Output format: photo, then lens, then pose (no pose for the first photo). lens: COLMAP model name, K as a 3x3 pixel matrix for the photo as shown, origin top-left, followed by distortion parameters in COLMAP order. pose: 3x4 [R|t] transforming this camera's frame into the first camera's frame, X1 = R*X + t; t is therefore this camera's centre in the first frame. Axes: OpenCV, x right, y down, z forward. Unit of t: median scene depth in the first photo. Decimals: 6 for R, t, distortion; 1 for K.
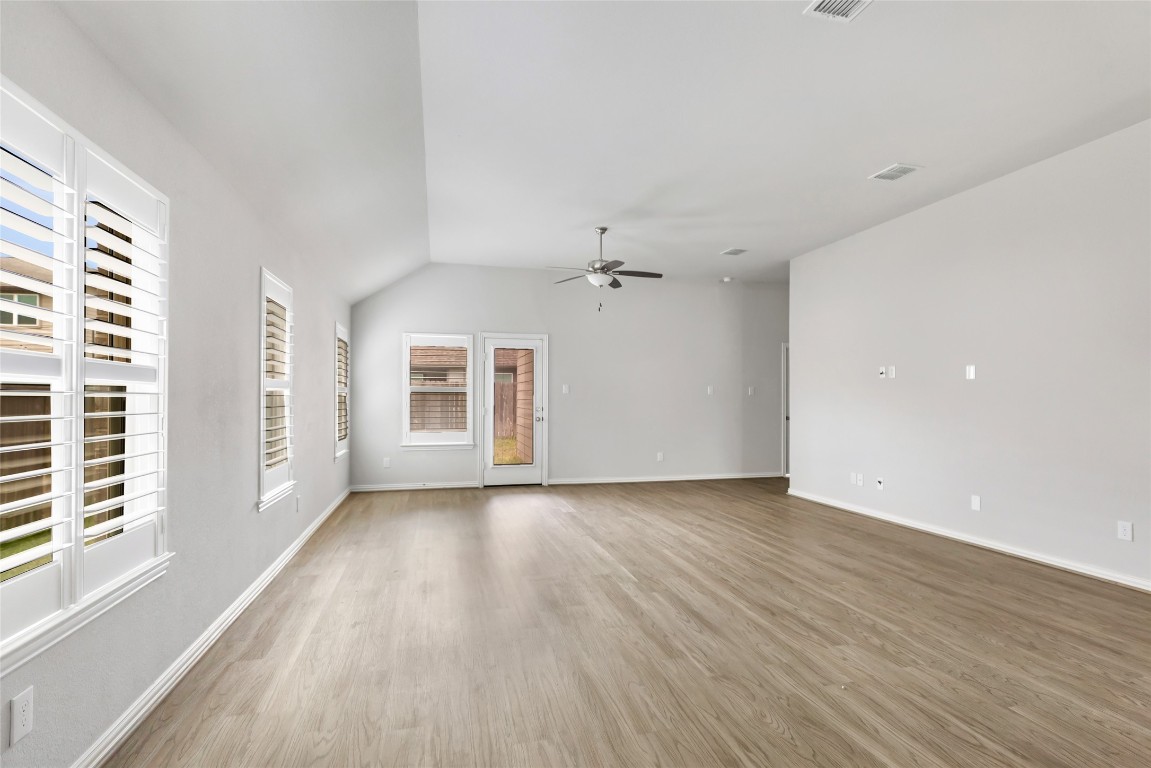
lens RADIAL K [[543.9, 0, 576.5], [0, 543.9, 395.2], [0, 0, 1]] dist [-0.000815, 0.000077]
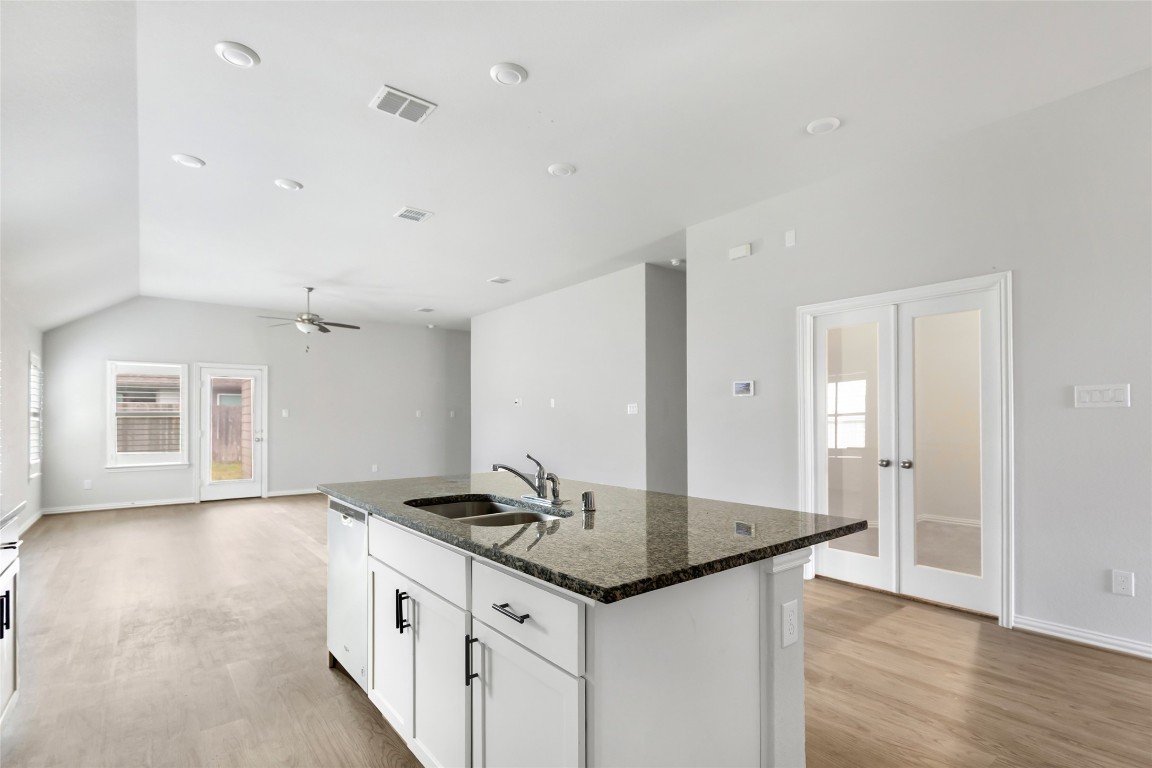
lens RADIAL K [[549.7, 0, 585.3], [0, 549.7, 415.1], [0, 0, 1]] dist [0.001071, 0.000166]
pose [[0.909240, -0.002996, 0.416261, 0.087719], [0.003977, 0.999991, -0.001490, -0.003598], [-0.416253, 0.003010, 0.909244, -0.392855]]
